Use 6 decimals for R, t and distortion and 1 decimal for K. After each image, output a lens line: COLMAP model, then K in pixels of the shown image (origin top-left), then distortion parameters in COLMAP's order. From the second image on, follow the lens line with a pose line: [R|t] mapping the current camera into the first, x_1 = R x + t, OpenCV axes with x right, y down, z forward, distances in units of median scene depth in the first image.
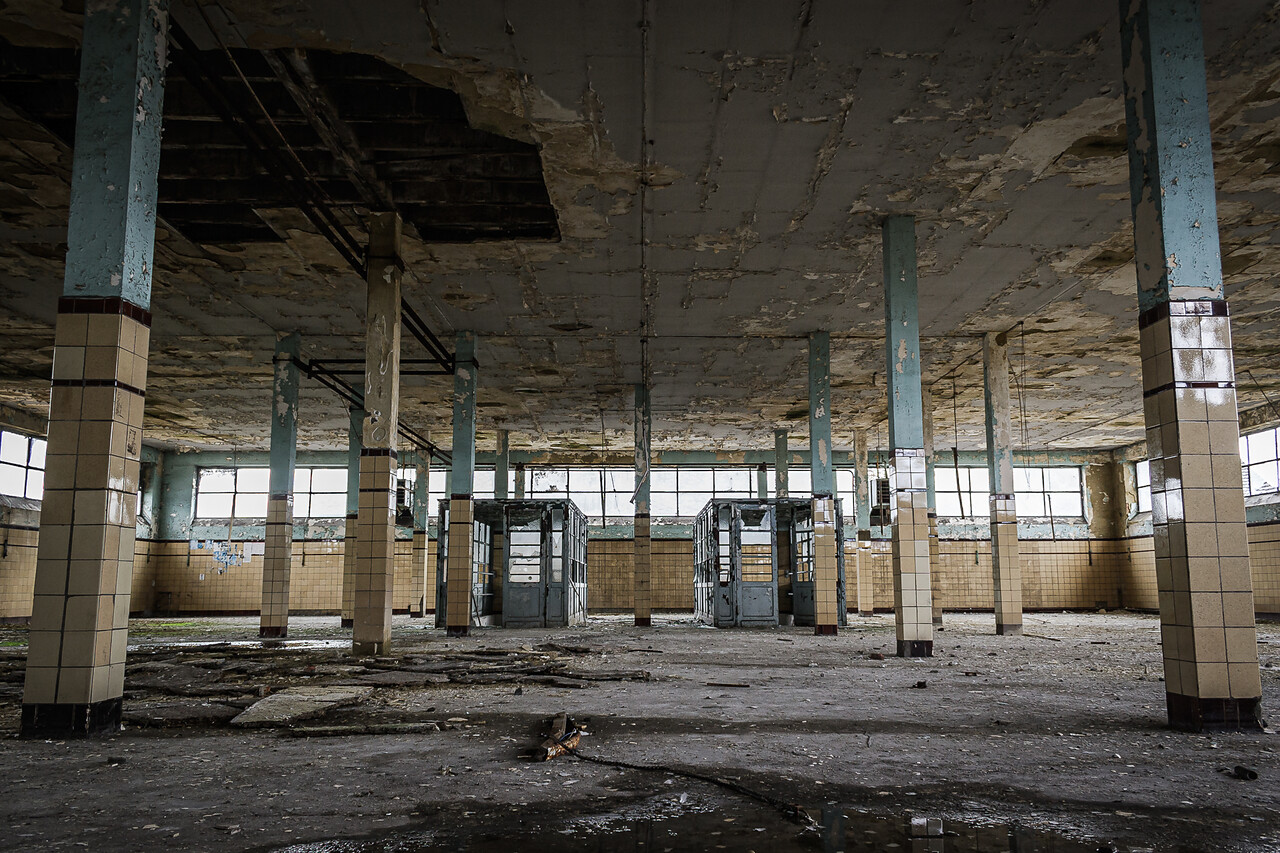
lens RADIAL K [[1030.3, 0, 640.0], [0, 1030.3, 426.5], [0, 0, 1]] dist [0.000414, -0.000008]
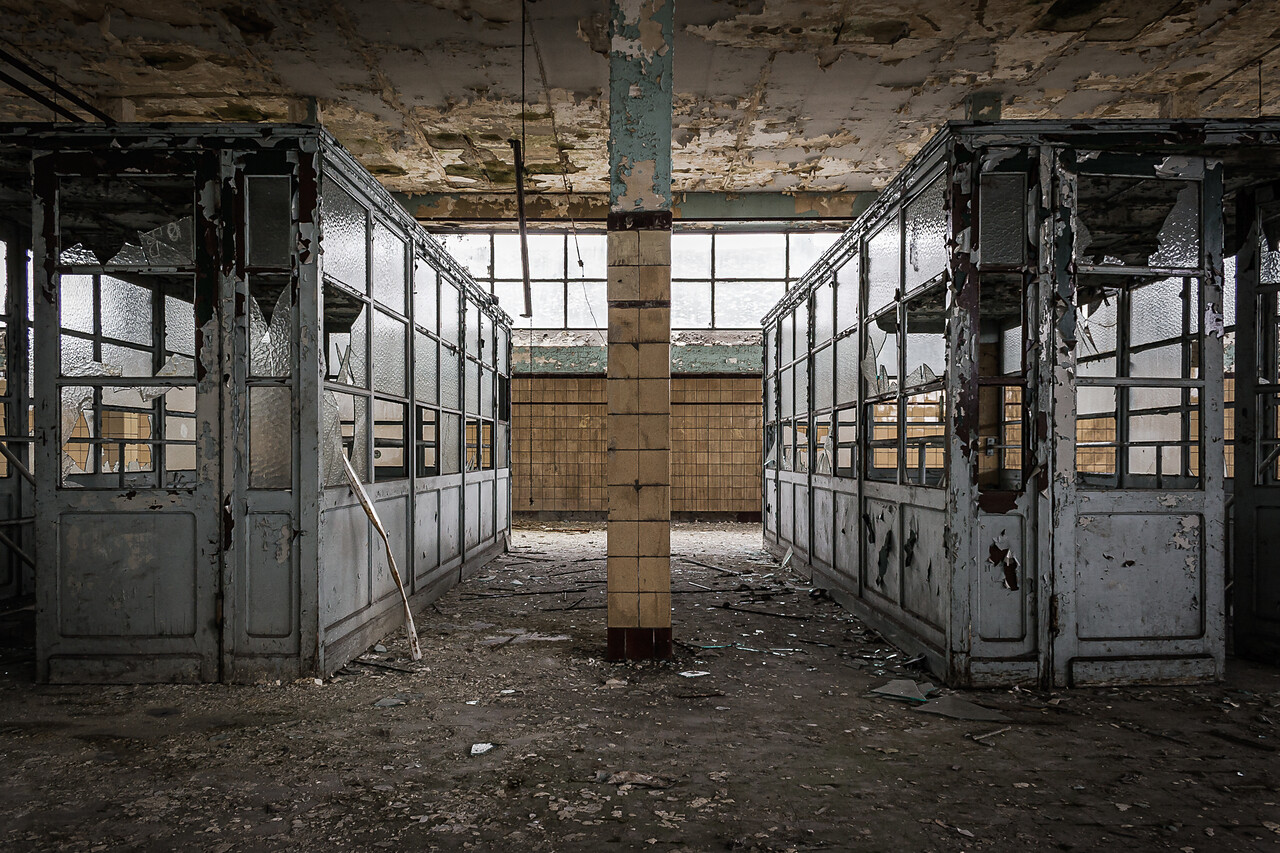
lens RADIAL K [[1065.9, 0, 640.0], [0, 1065.9, 426.5], [0, 0, 1]] dist [-0.000017, -0.000078]
pose [[0.999994, 0.003328, 0.000042, 0.002442], [-0.003305, 0.991507, 0.130009, 0.104921], [0.000391, -0.130009, 0.991513, 0.758973]]
